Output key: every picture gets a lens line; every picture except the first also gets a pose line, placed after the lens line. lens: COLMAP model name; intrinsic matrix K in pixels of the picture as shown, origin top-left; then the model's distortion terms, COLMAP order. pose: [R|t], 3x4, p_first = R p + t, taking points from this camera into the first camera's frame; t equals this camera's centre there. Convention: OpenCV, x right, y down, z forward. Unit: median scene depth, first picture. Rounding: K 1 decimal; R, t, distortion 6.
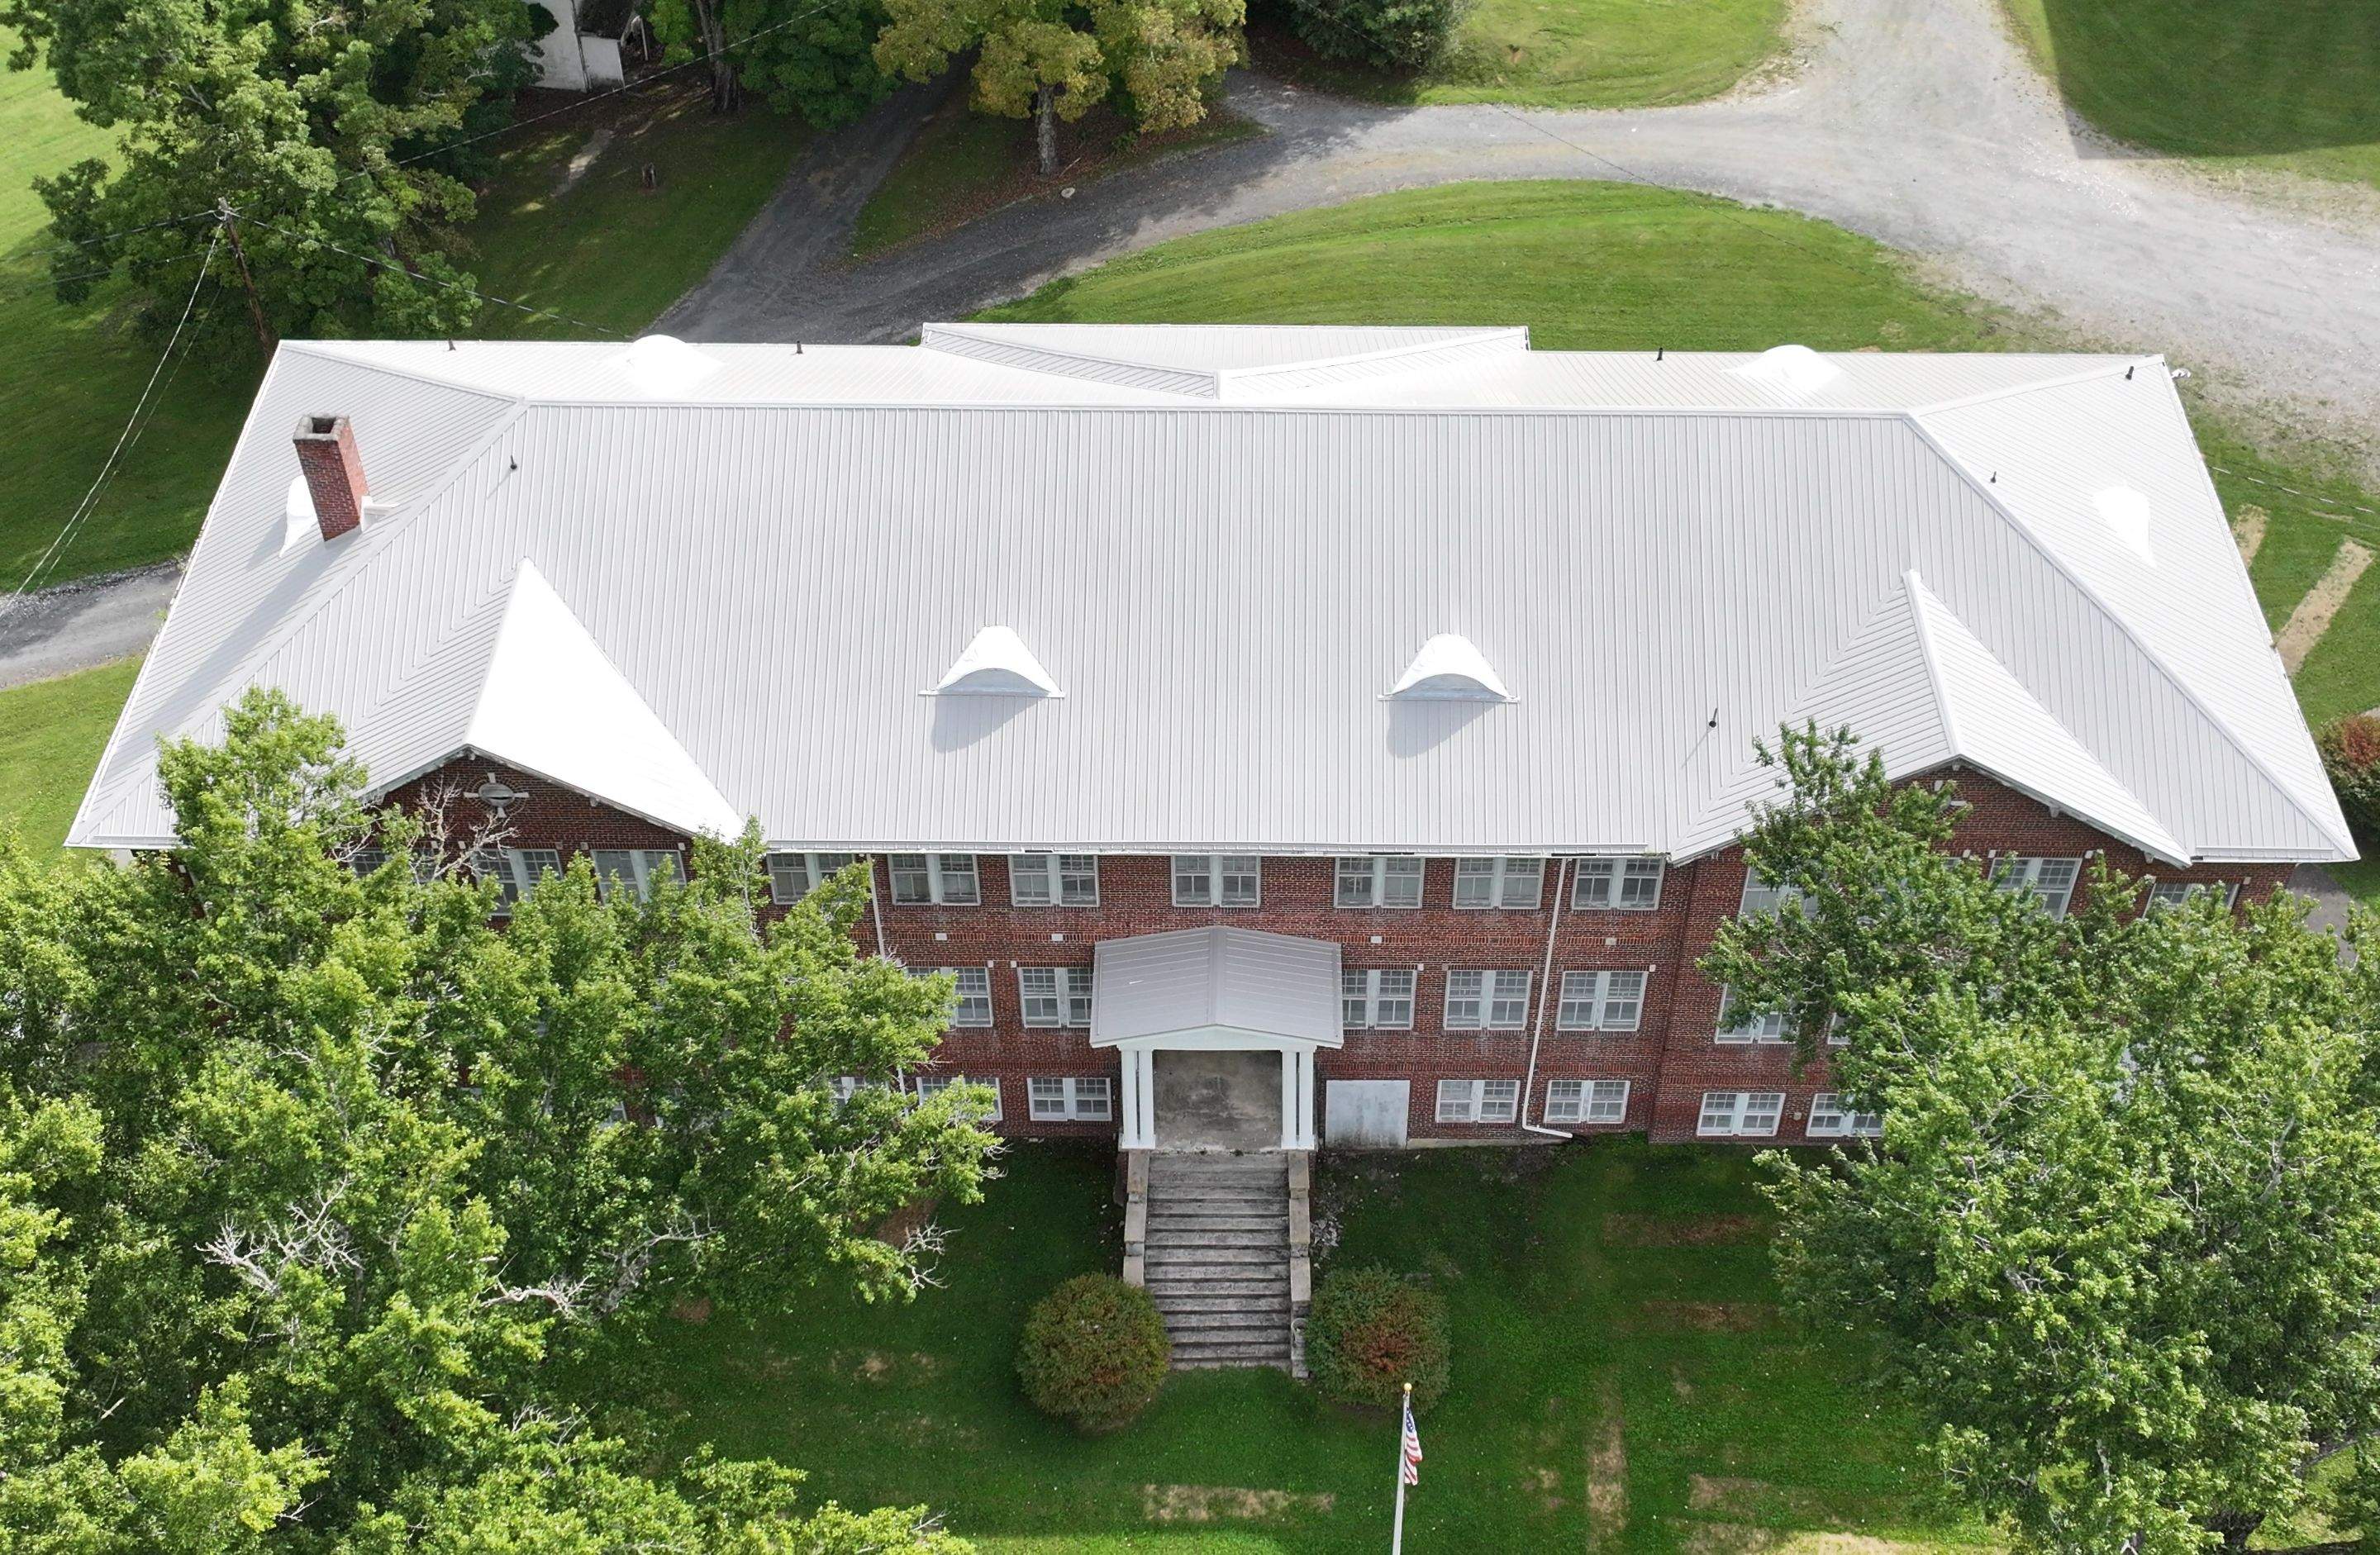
lens RADIAL K [[2723.7, 0, 1269.4], [0, 2723.7, 720.8], [0, 0, 1]] dist [0.004674, 0.000000]
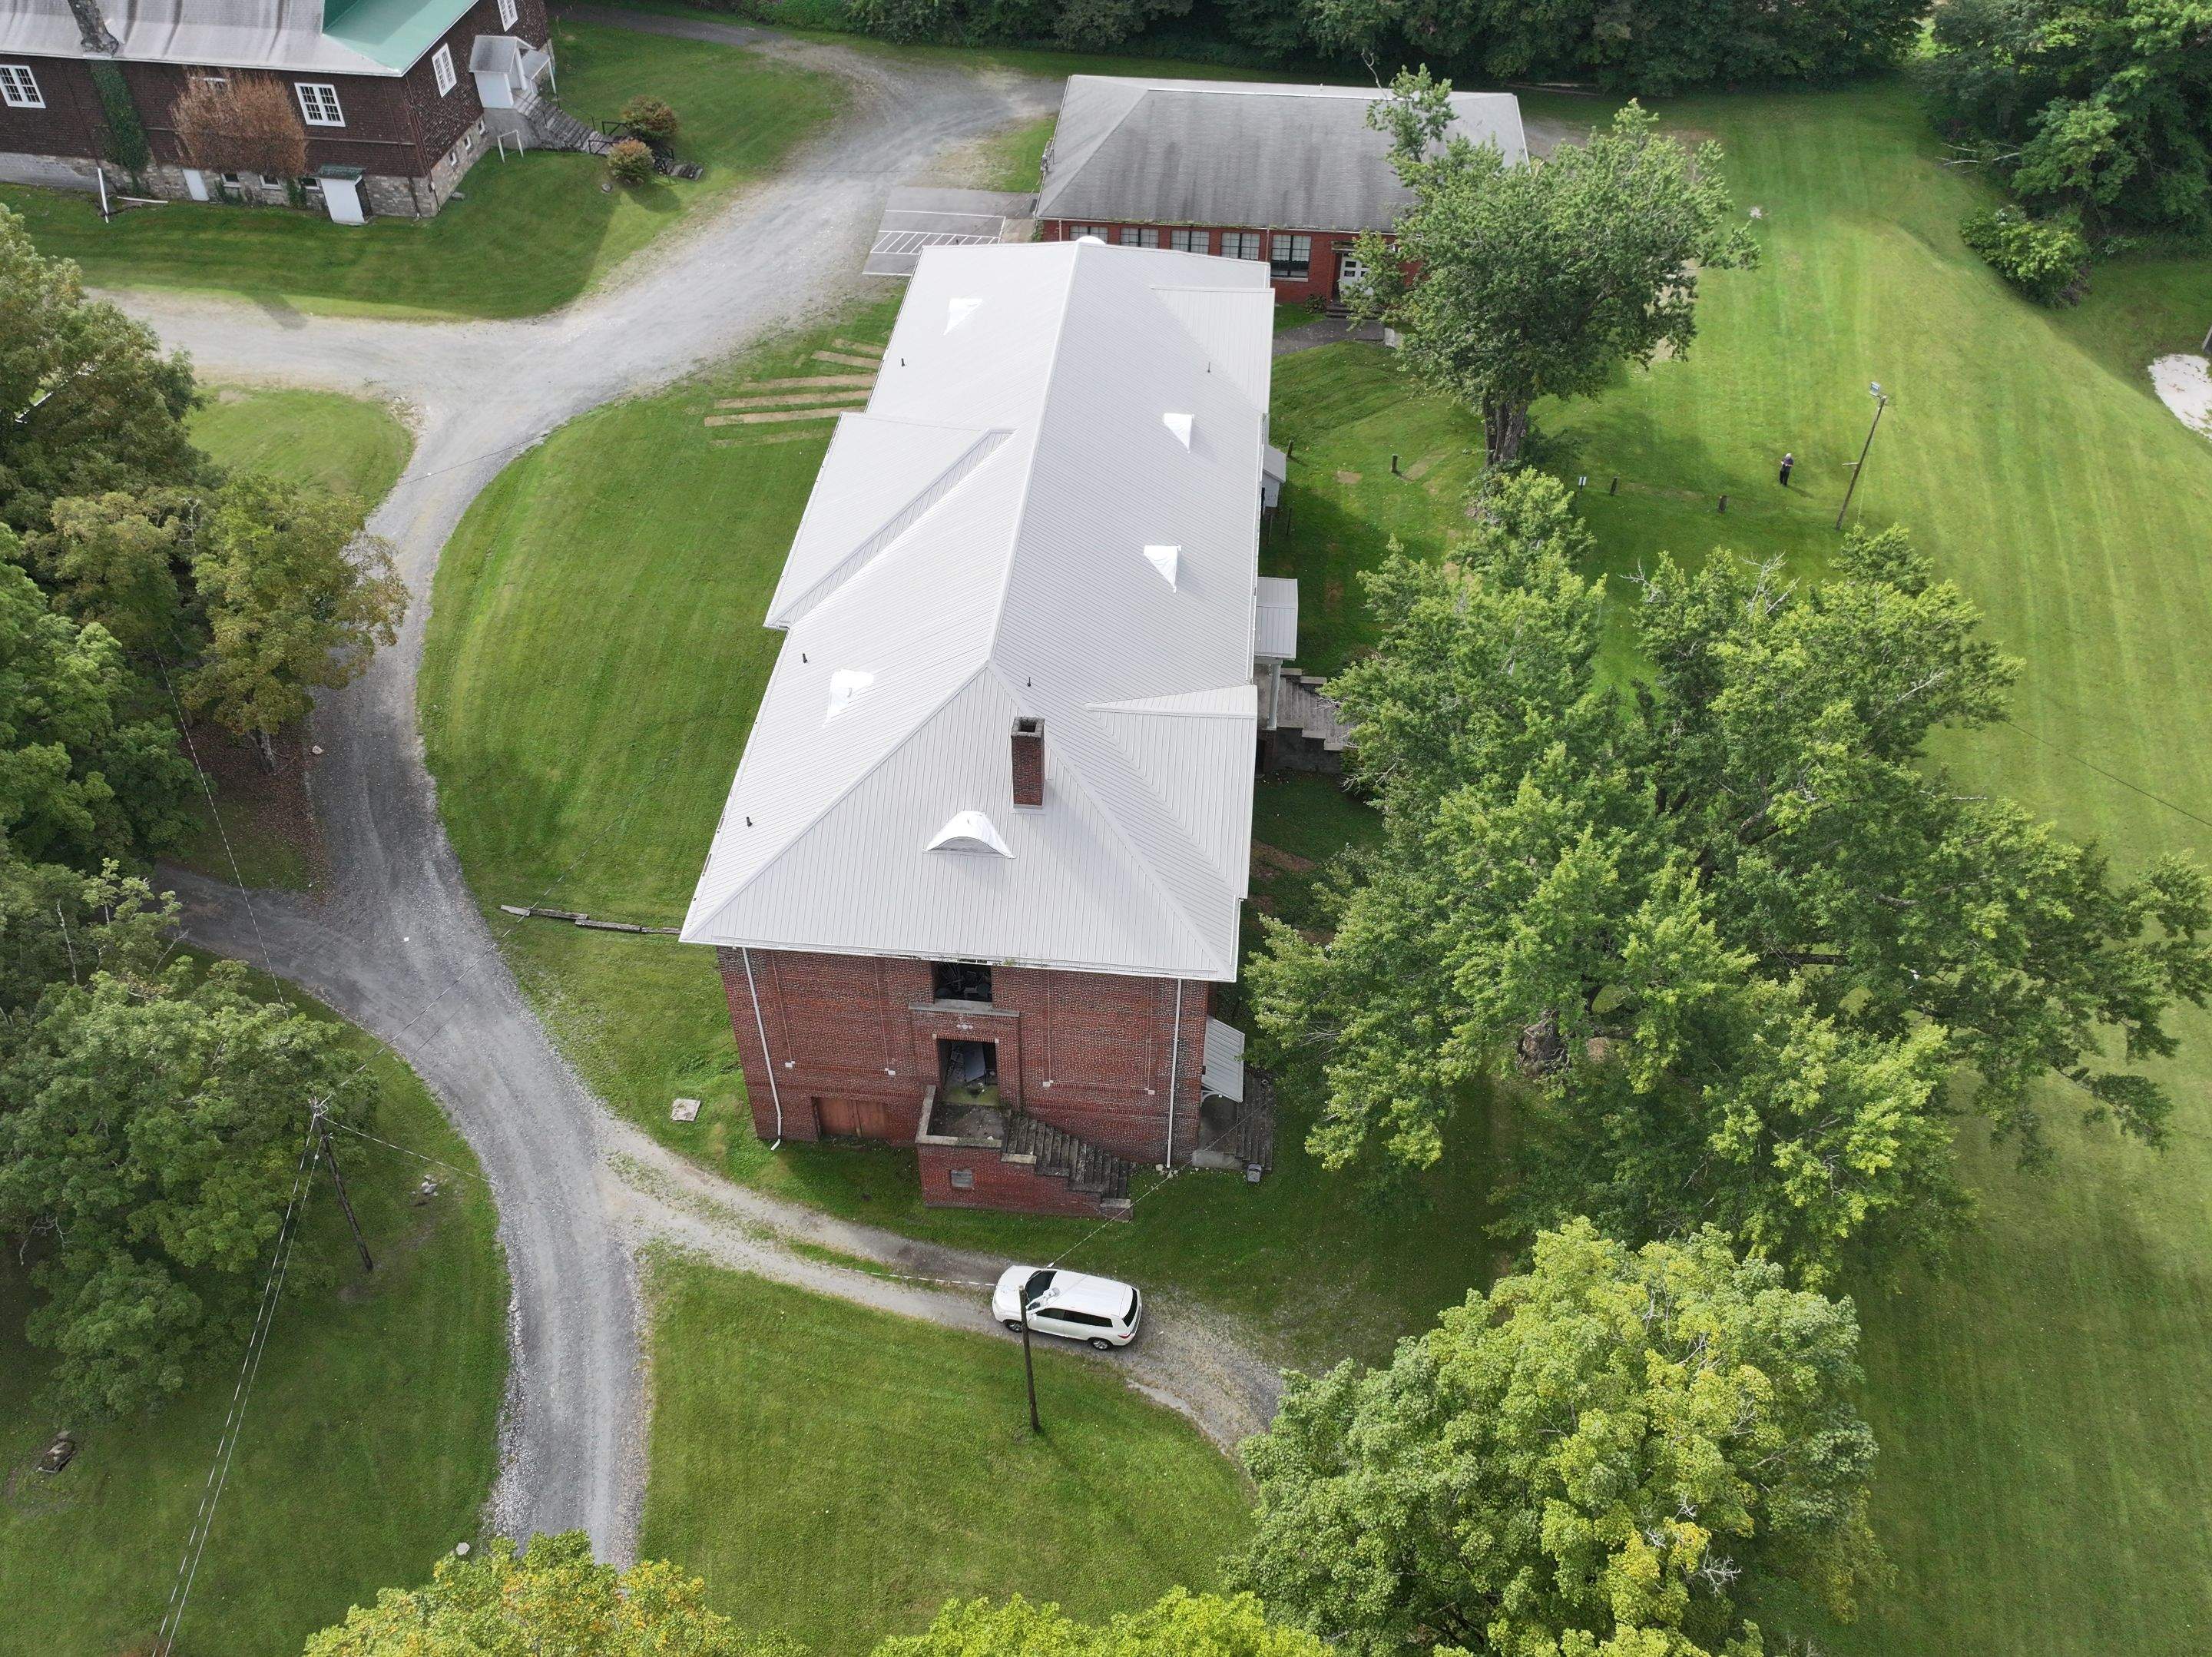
lens RADIAL K [[1774.6, 0, 1094.4], [0, 1774.6, 841.2], [0, 0, 1]] dist [0.000144, 0.010124]
pose [[0.094354, -0.704249, 0.703656, -0.901762], [0.690086, 0.555711, 0.463645, -0.418312], [-0.717550, 0.441836, 0.538426, 0.417654]]
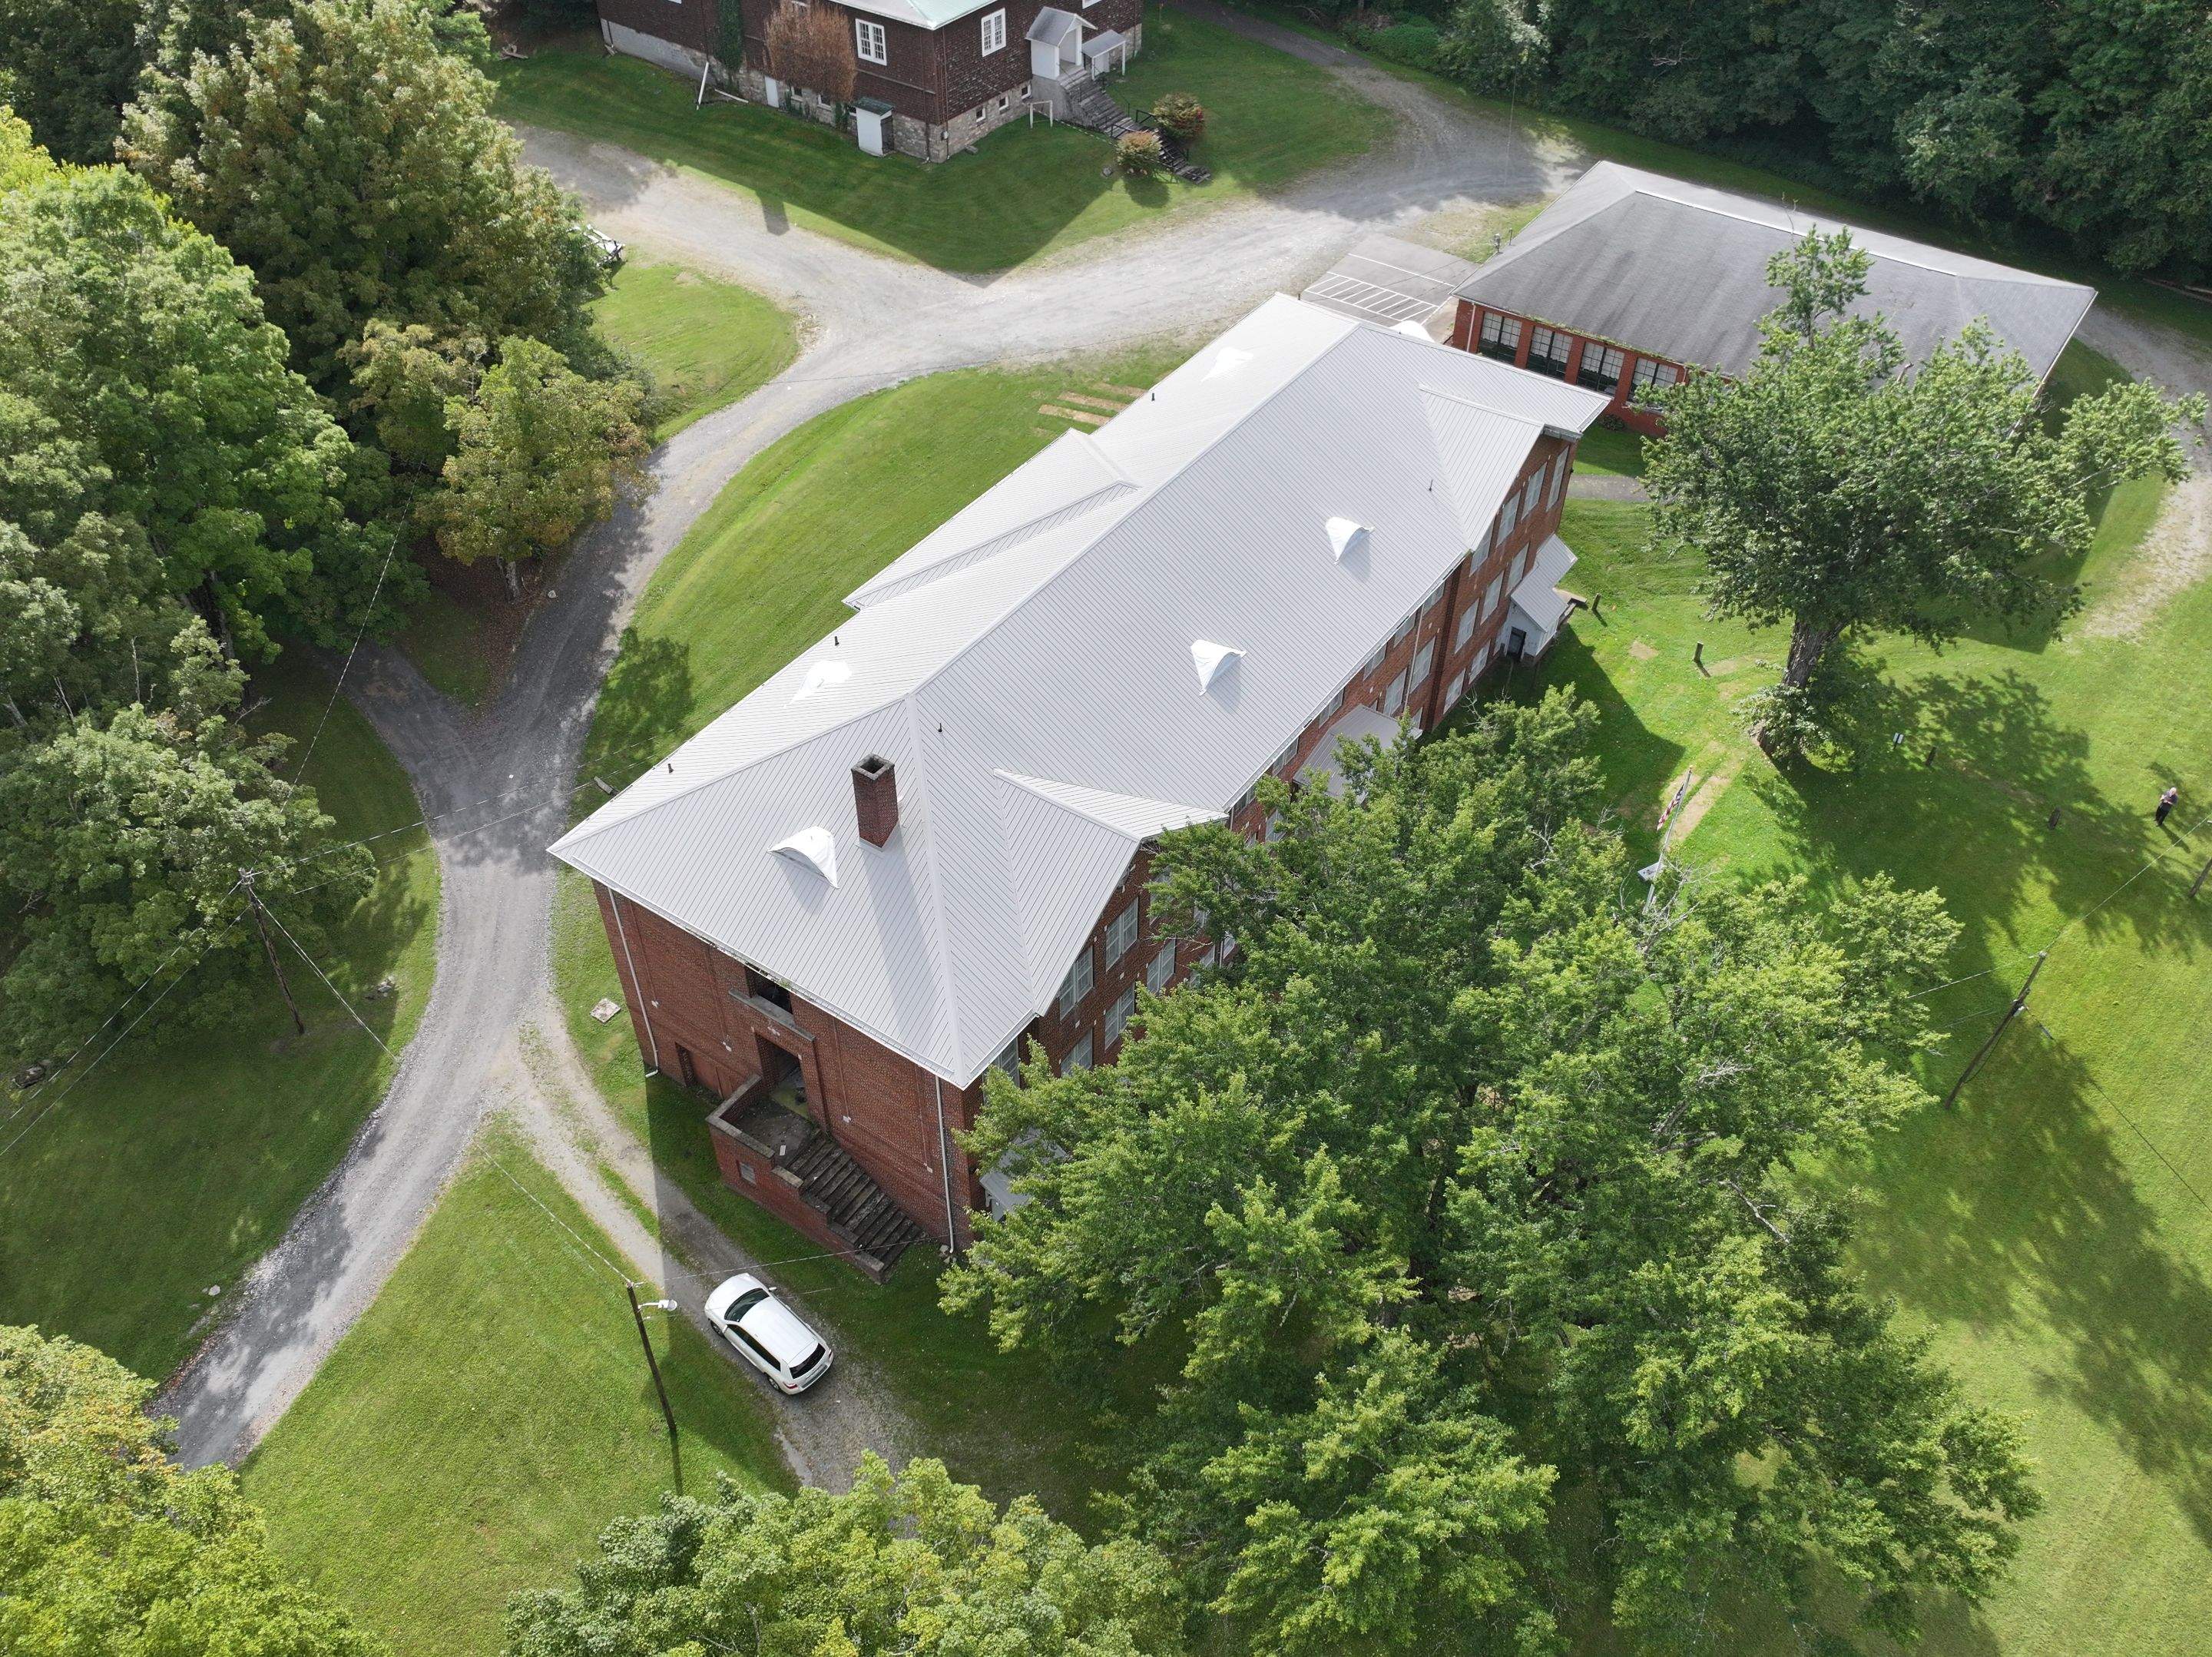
lens RADIAL K [[1774.6, 0, 1096.2], [0, 1774.6, 835.0], [0, 0, 1]] dist [0.000144, 0.010124]
pose [[0.571040, -0.576755, 0.584180, -0.722994], [0.572487, 0.789804, 0.220154, -0.185739], [-0.588363, 0.208719, 0.781195, 0.178140]]
